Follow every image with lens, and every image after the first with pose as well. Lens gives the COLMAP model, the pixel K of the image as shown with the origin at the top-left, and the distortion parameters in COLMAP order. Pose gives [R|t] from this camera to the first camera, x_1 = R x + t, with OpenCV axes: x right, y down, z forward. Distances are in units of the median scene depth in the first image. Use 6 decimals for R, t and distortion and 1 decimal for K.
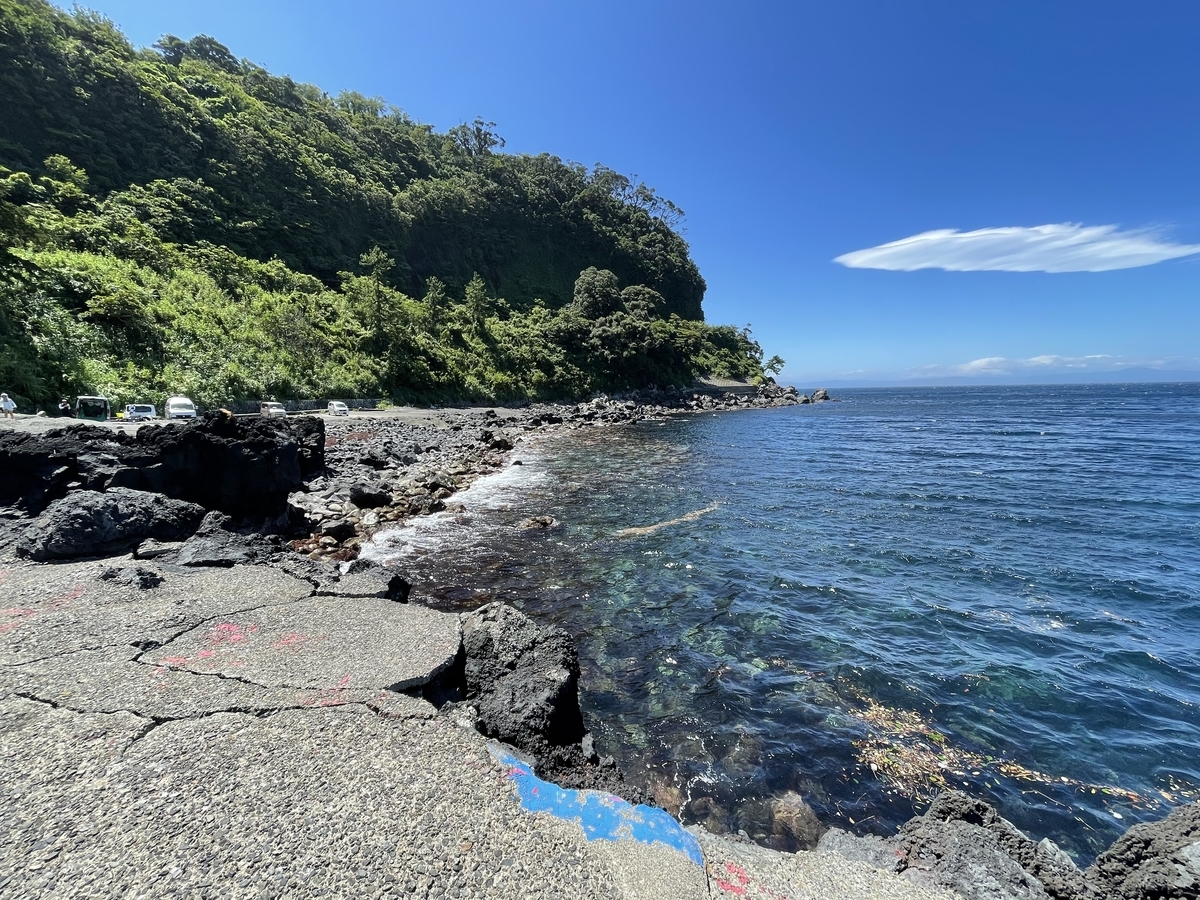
lens RADIAL K [[522.0, 0, 608.4], [0, 522.0, 445.1], [0, 0, 1]] dist [0.001244, -0.000270]
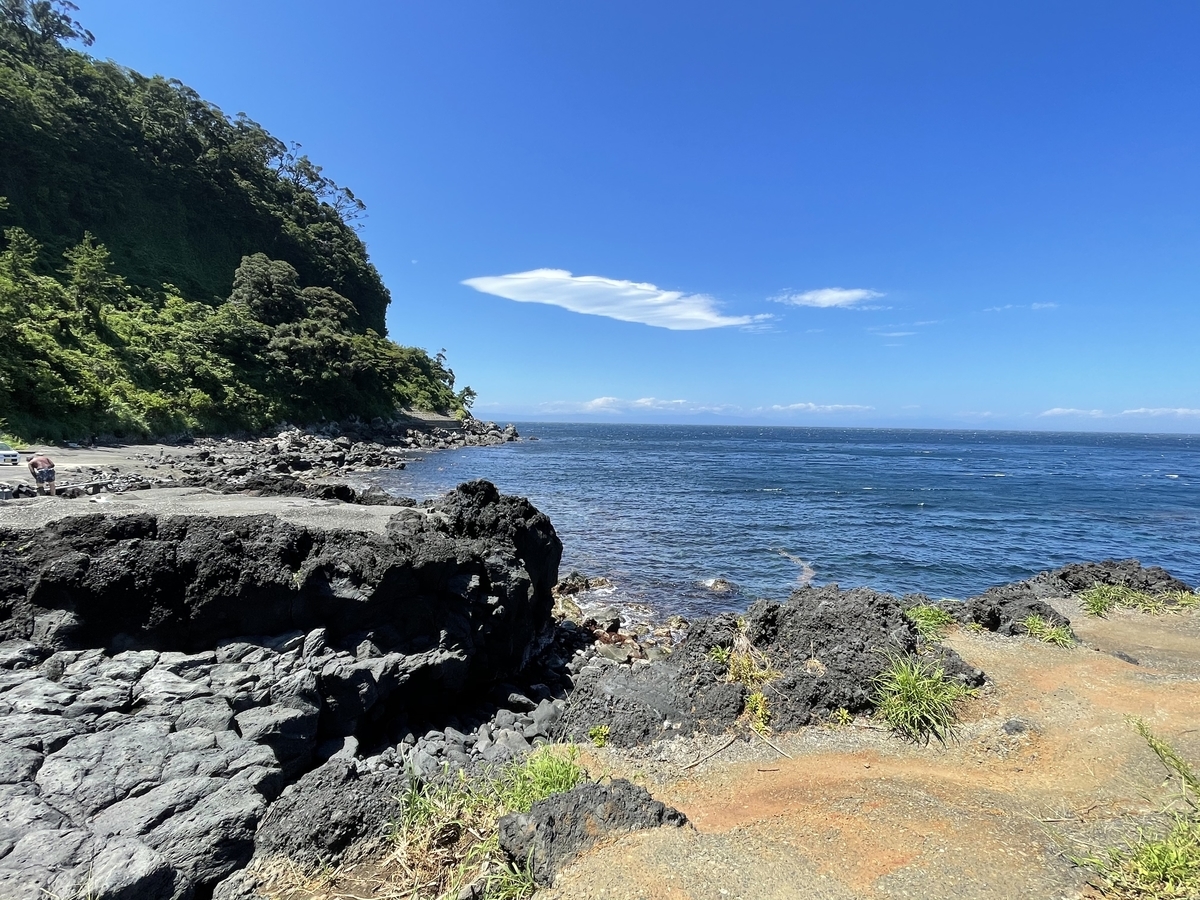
lens RADIAL K [[610.7, 0, 608.9], [0, 610.7, 450.3], [0, 0, 1]] dist [-0.011359, 0.003430]
pose [[0.805093, 0.006684, 0.593111, -0.150705], [0.026291, 0.998552, -0.046940, -0.010056], [-0.592566, 0.053384, 0.803751, 0.031902]]
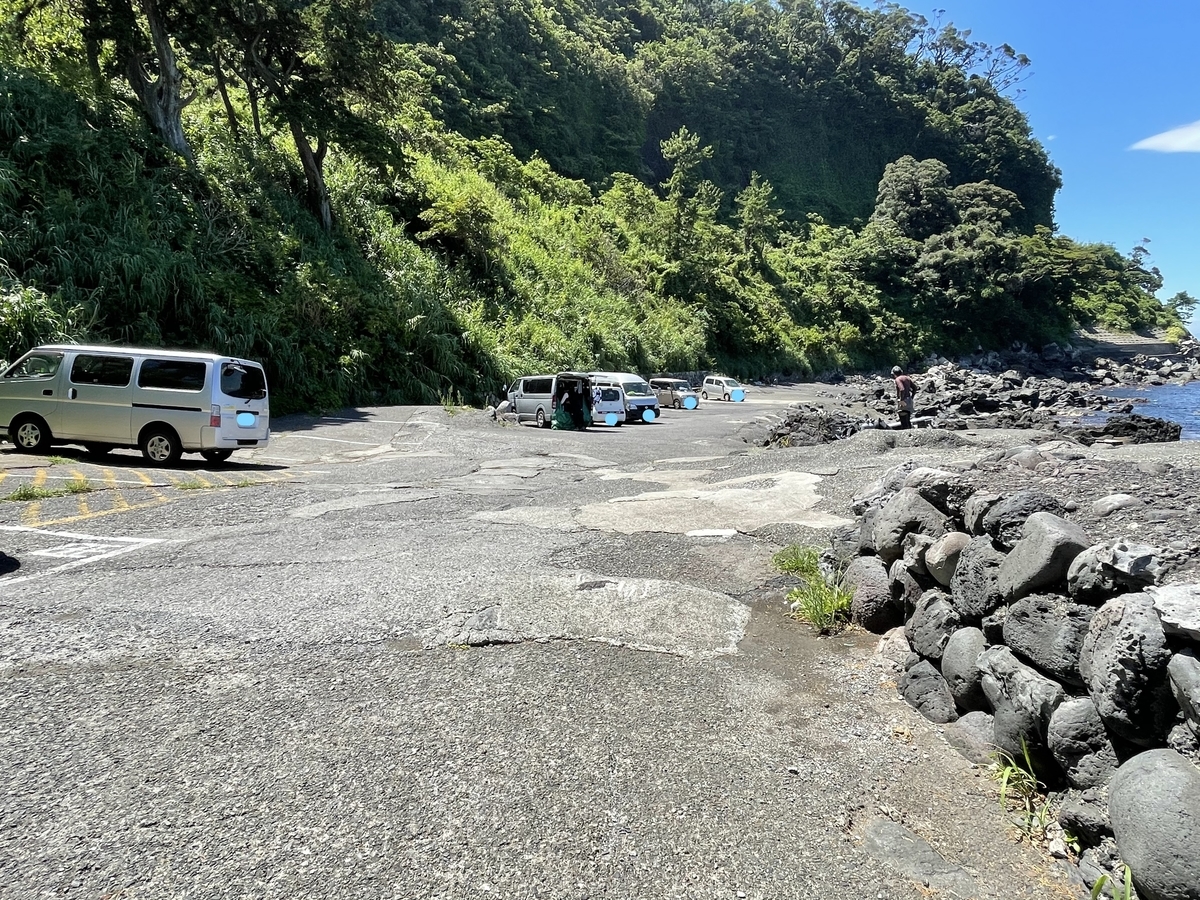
lens RADIAL K [[713.1, 0, 605.6], [0, 713.1, 450.2], [0, 0, 1]] dist [-0.005530, 0.000702]
pose [[0.973033, 0.018294, -0.229938, -0.189115], [-0.011802, 0.999493, 0.029577, -0.009797], [0.230363, -0.026066, 0.972756, 0.079468]]
